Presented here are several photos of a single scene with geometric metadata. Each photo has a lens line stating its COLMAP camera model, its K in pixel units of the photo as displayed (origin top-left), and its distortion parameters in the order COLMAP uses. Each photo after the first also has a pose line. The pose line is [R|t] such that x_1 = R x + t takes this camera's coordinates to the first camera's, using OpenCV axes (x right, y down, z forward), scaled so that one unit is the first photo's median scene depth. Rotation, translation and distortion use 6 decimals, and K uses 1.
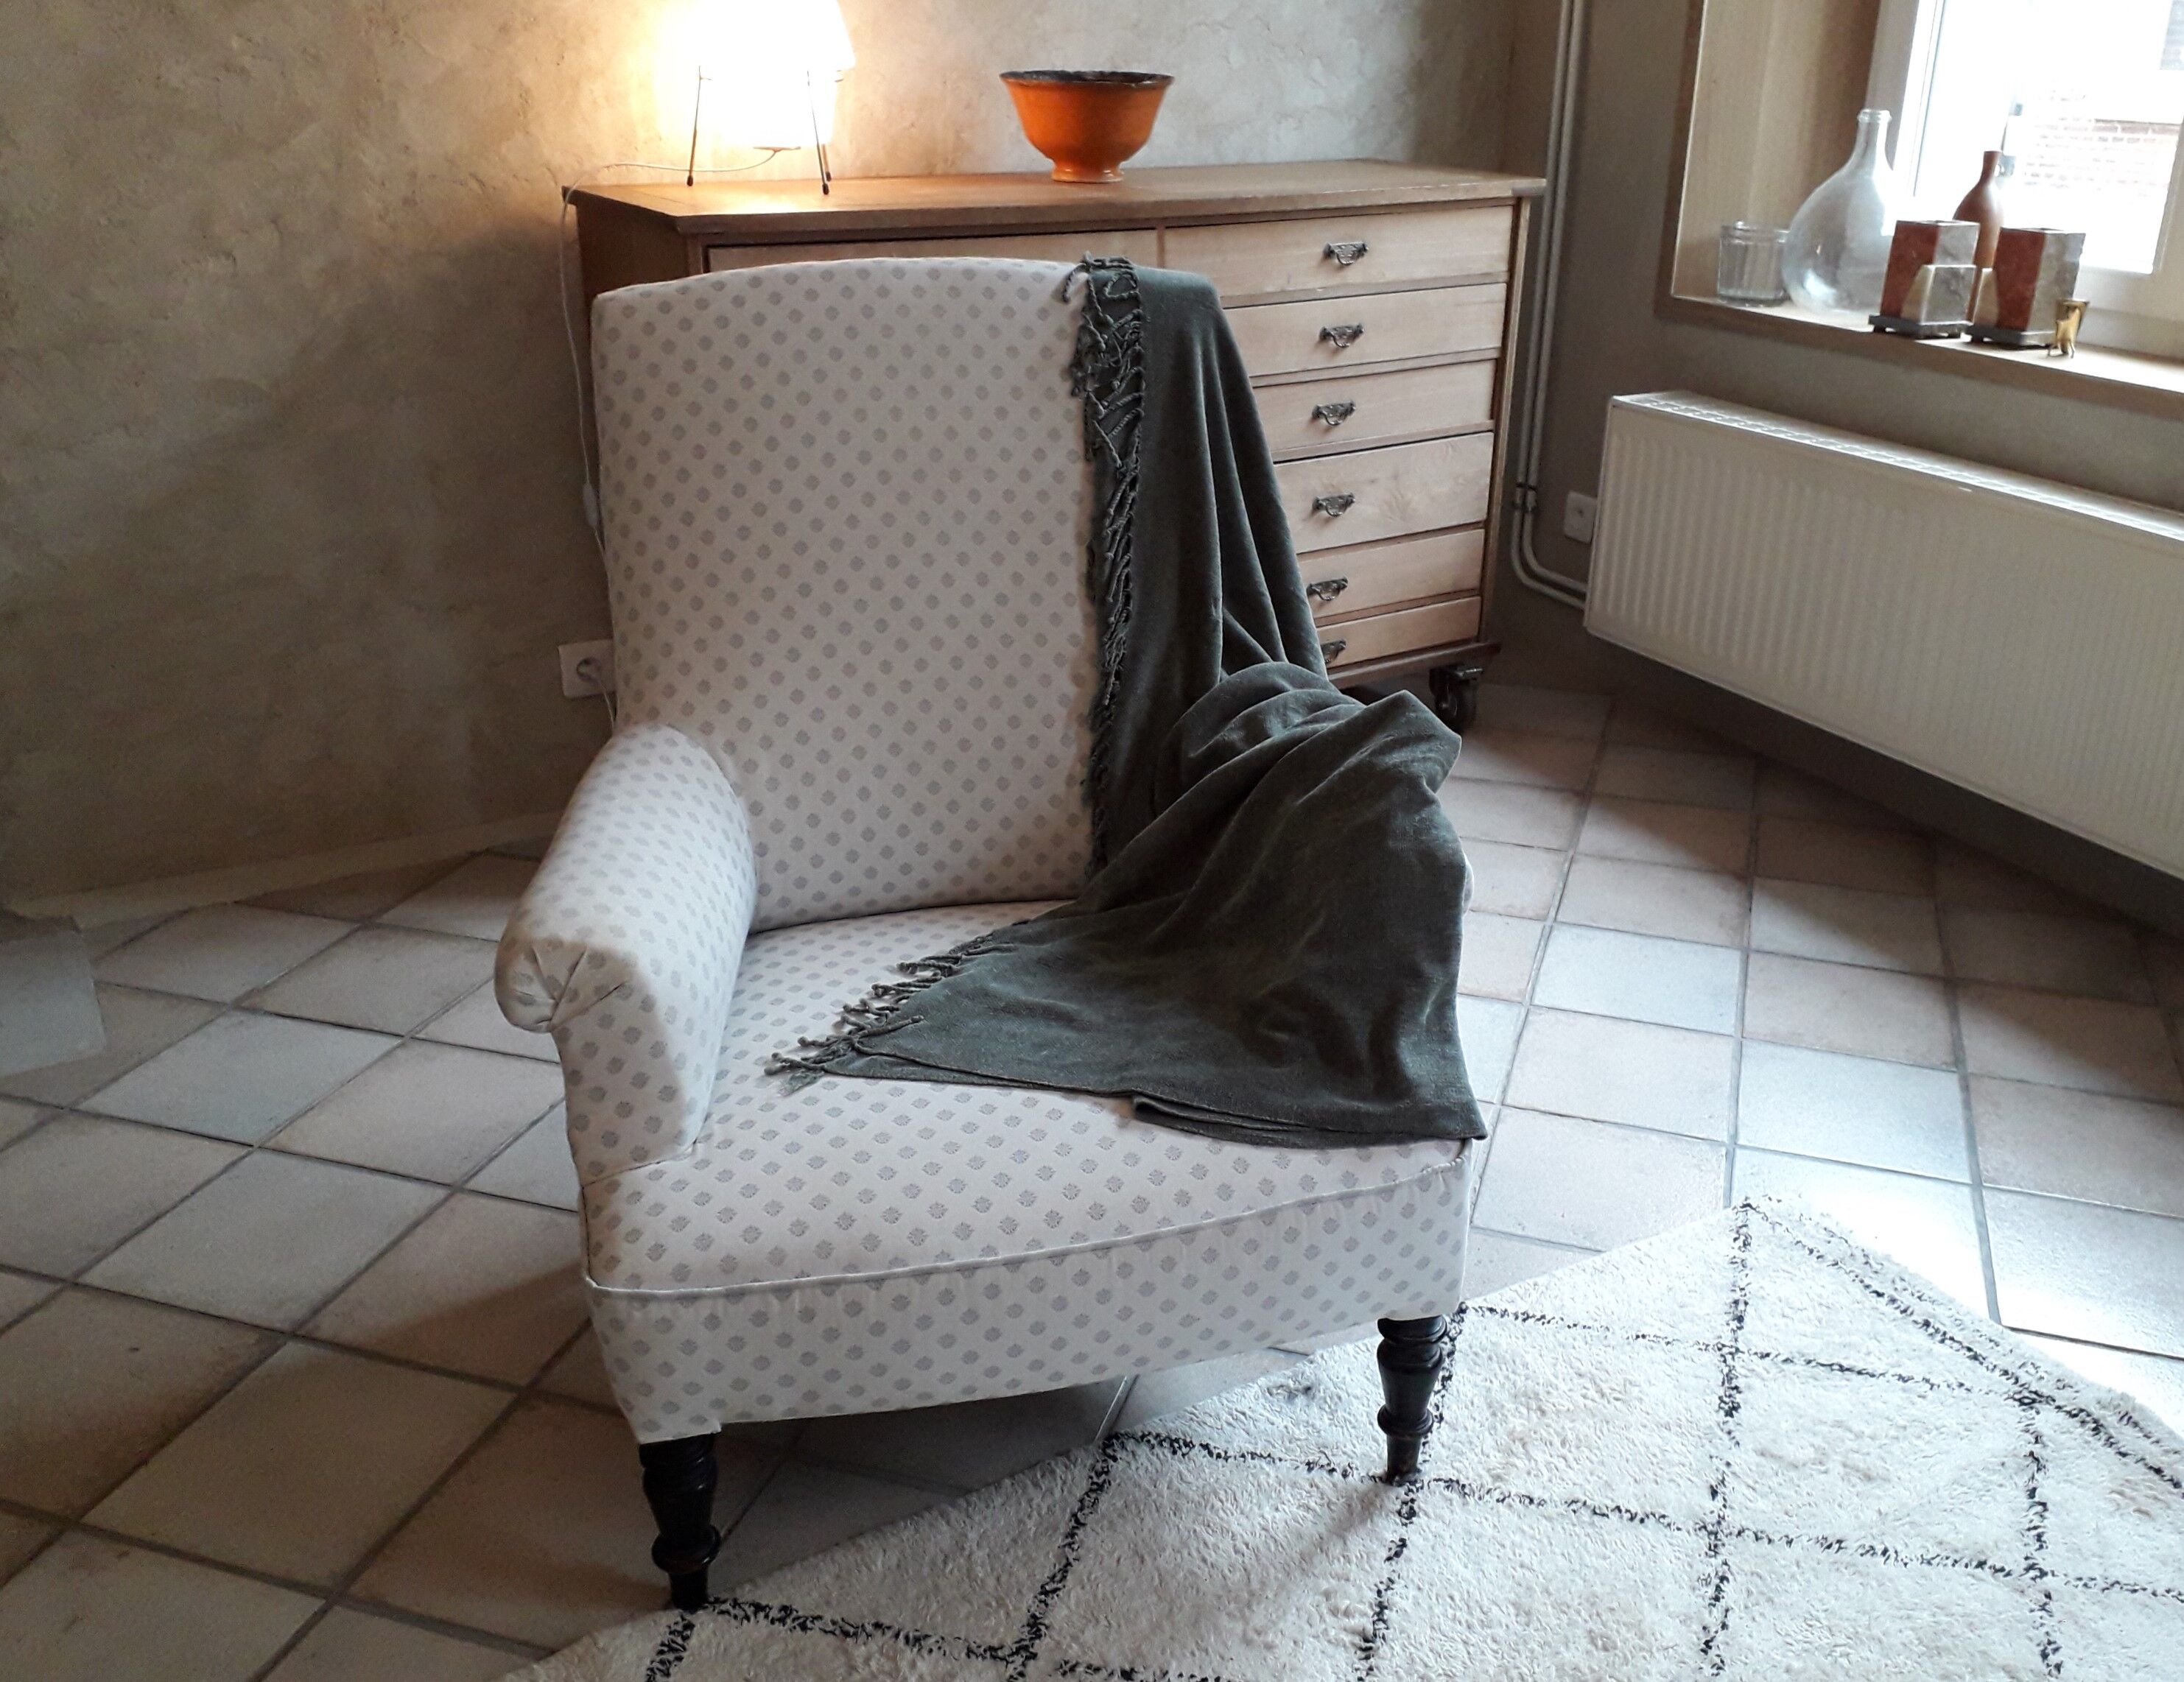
lens RADIAL K [[1887.2, 0, 1092.0], [0, 1887.2, 841.0], [0, 0, 1]] dist [-0.005059, 0.011968]
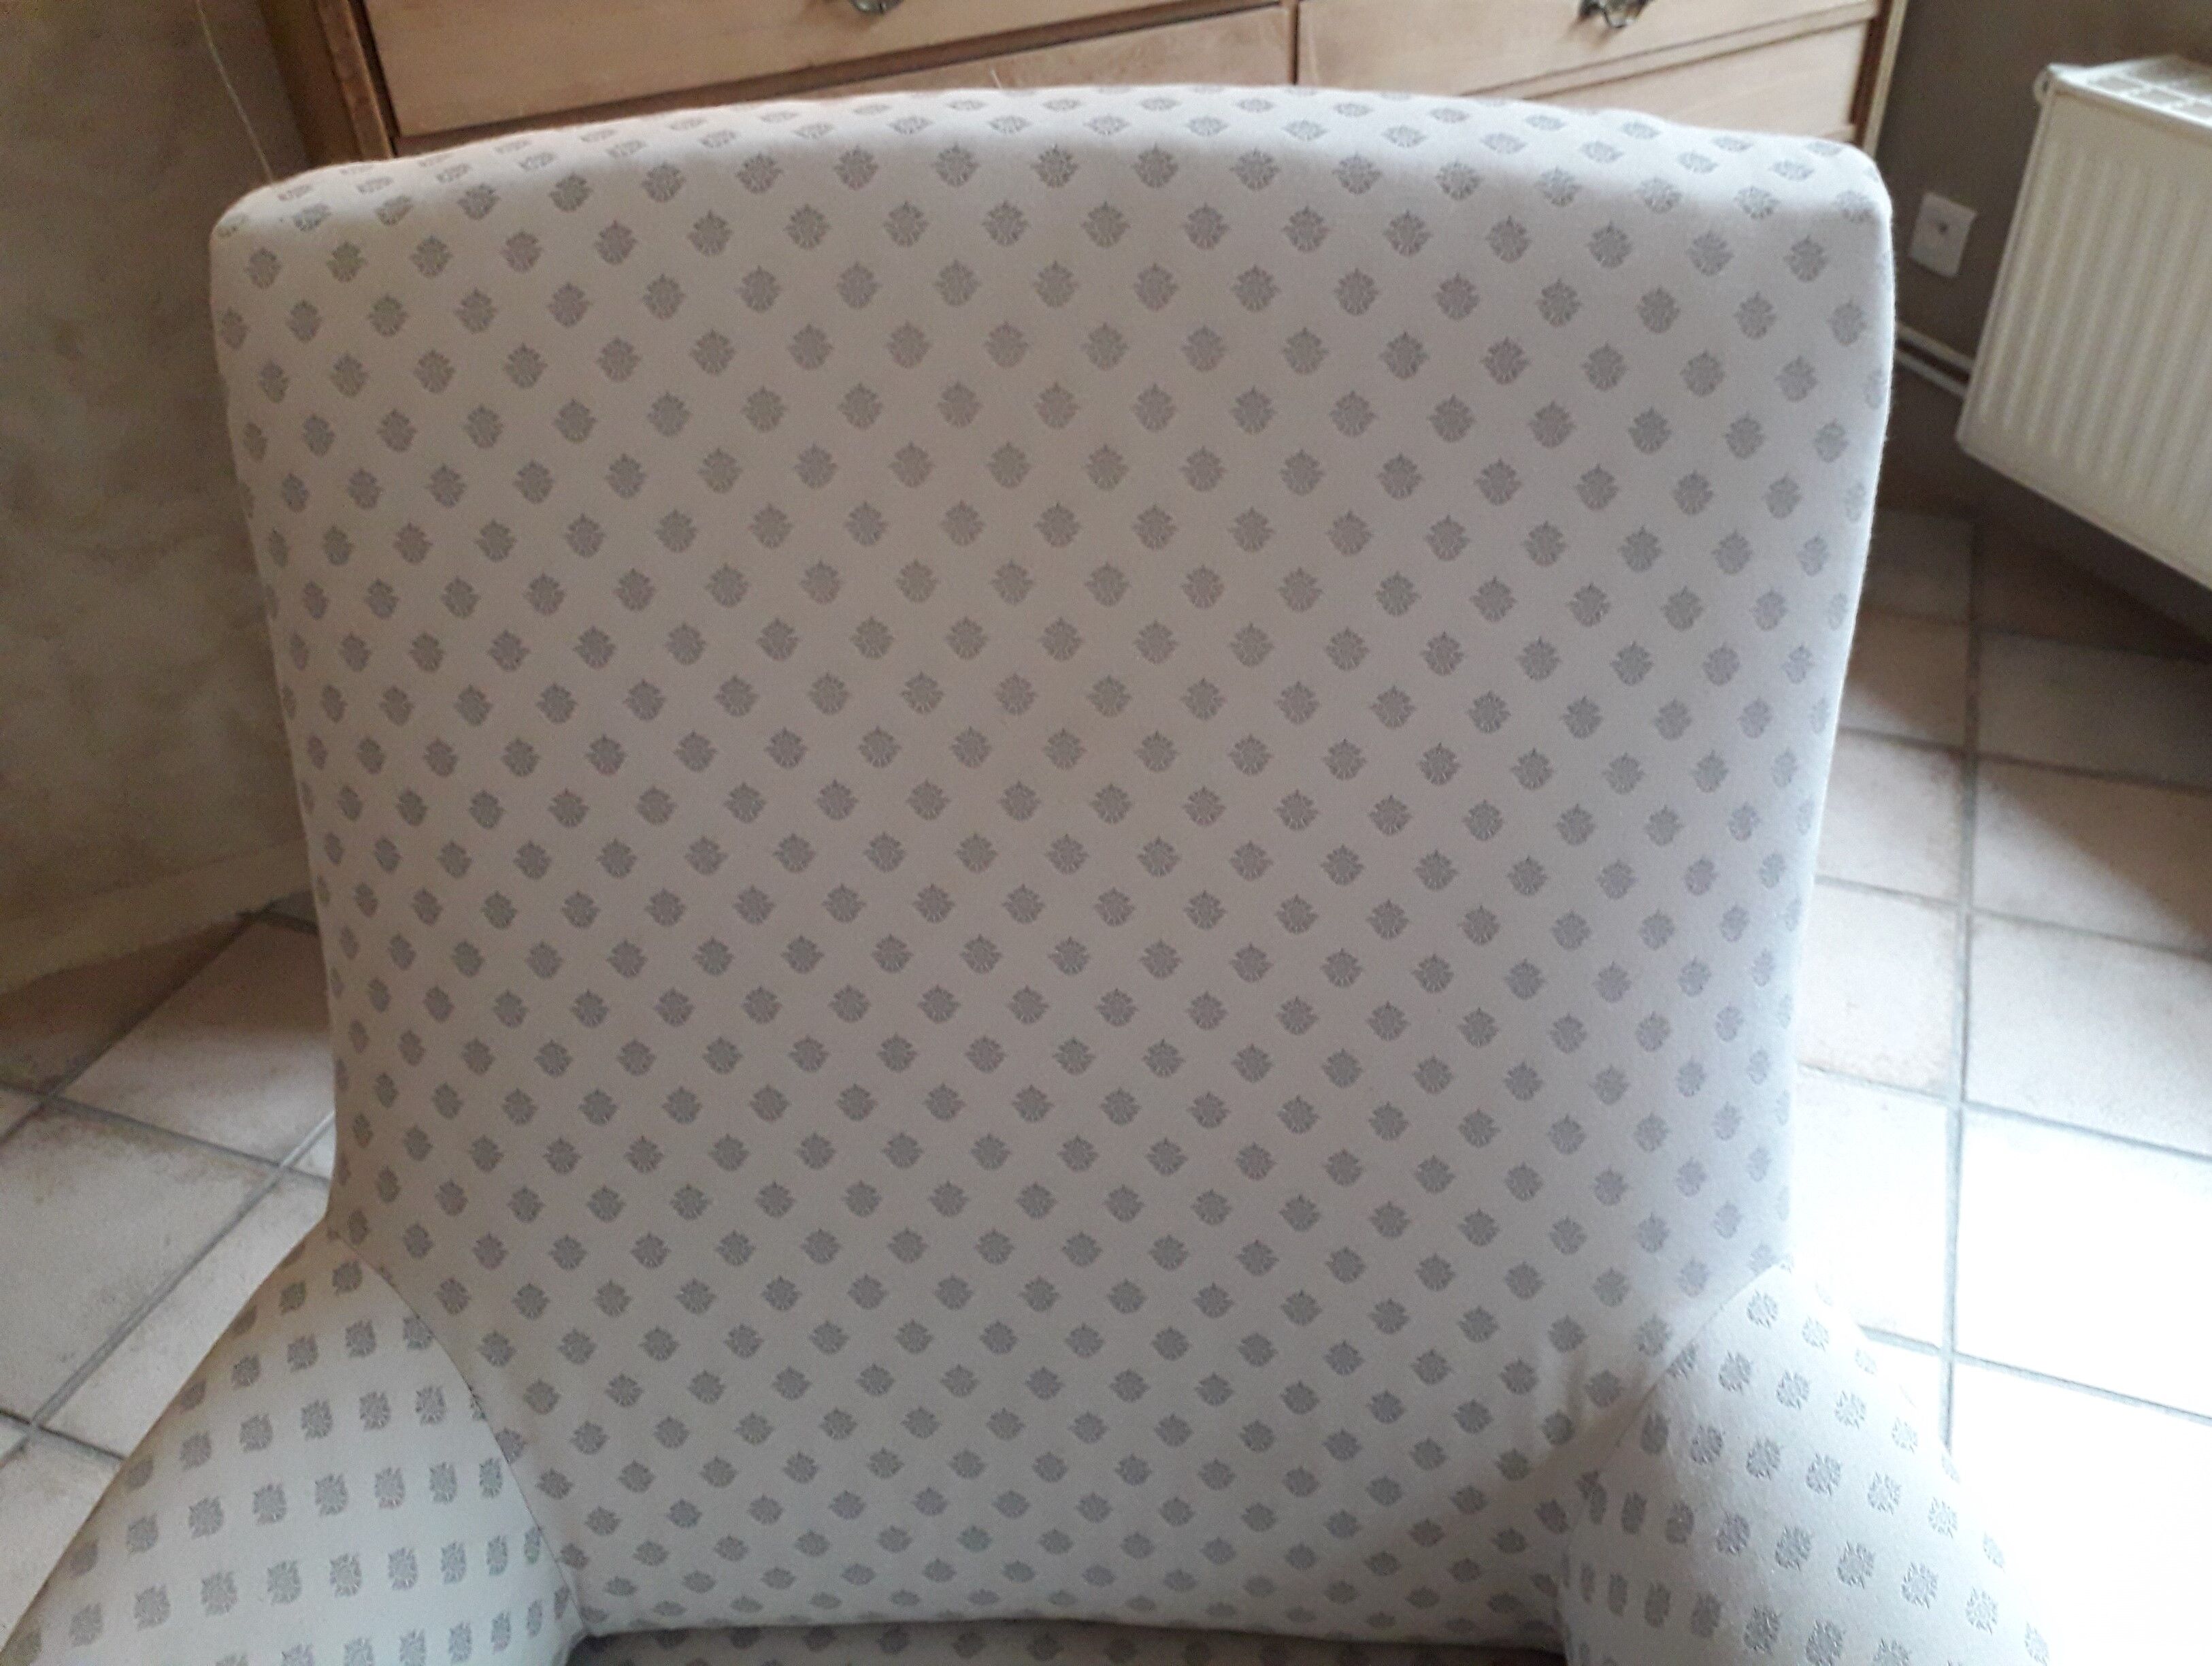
lens RADIAL K [[1757.7, 0, 1105.9], [0, 1757.7, 780.0], [0, 0, 1]] dist [0.038011, 0.000030]
pose [[0.997336, -0.010637, -0.072167, 0.015714], [0.026823, 0.973479, 0.227198, -0.192073], [0.067837, -0.228528, 0.971171, 0.475530]]
